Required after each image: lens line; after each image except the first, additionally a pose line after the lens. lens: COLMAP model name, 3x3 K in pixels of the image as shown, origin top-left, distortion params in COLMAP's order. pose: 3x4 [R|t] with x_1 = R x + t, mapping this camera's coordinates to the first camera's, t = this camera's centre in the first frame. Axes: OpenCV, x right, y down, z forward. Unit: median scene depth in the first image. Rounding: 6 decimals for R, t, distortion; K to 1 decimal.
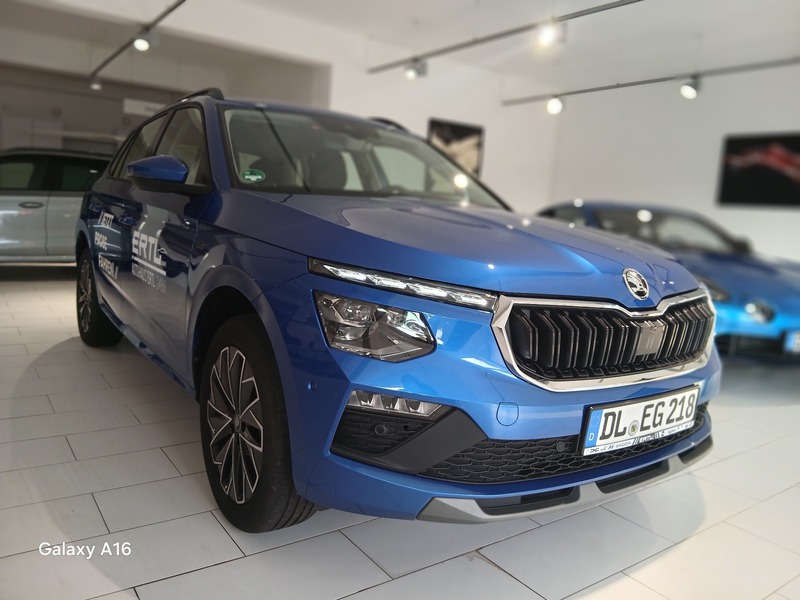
lens RADIAL K [[606.4, 0, 400.0], [0, 606.4, 300.0], [0, 0, 1]] dist [0.004936, -0.059855]
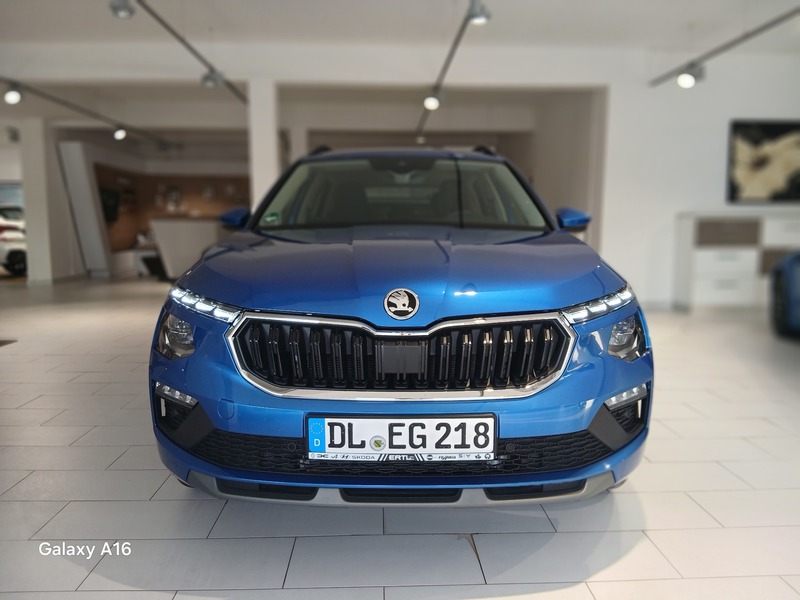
lens RADIAL K [[606.4, 0, 400.0], [0, 606.4, 300.0], [0, 0, 1]] dist [0.004936, -0.059855]
pose [[0.818047, -0.000222, -0.575151, 0.999531], [-0.026251, 0.998943, -0.037724, 0.005505], [0.574552, 0.045958, 0.817177, 0.166991]]
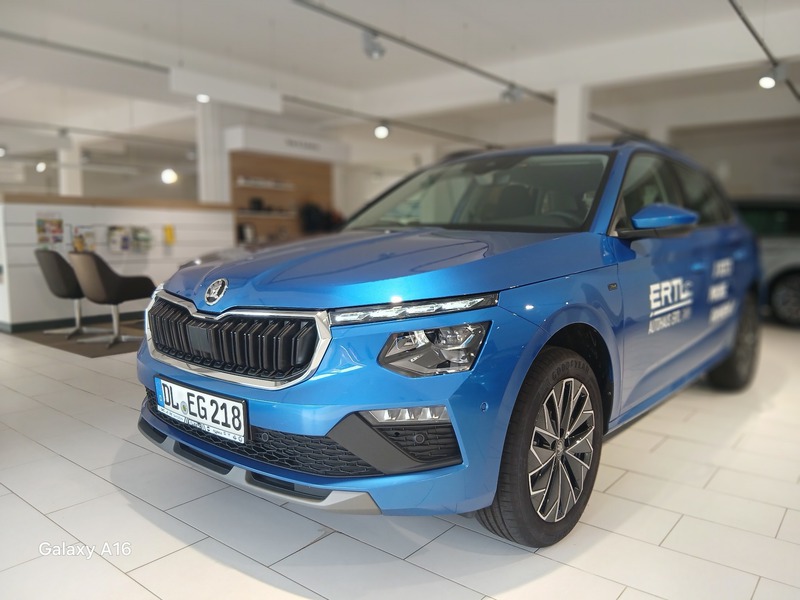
lens RADIAL K [[600.0, 0, 400.0], [0, 600.0, 300.0], [0, 0, 1]] dist [-0.005136, -0.003721]
pose [[0.247034, 0.029688, -0.968552, 1.633331], [-0.121191, 0.992629, -0.000484, -0.054675], [0.961398, 0.117499, 0.248812, 1.080821]]
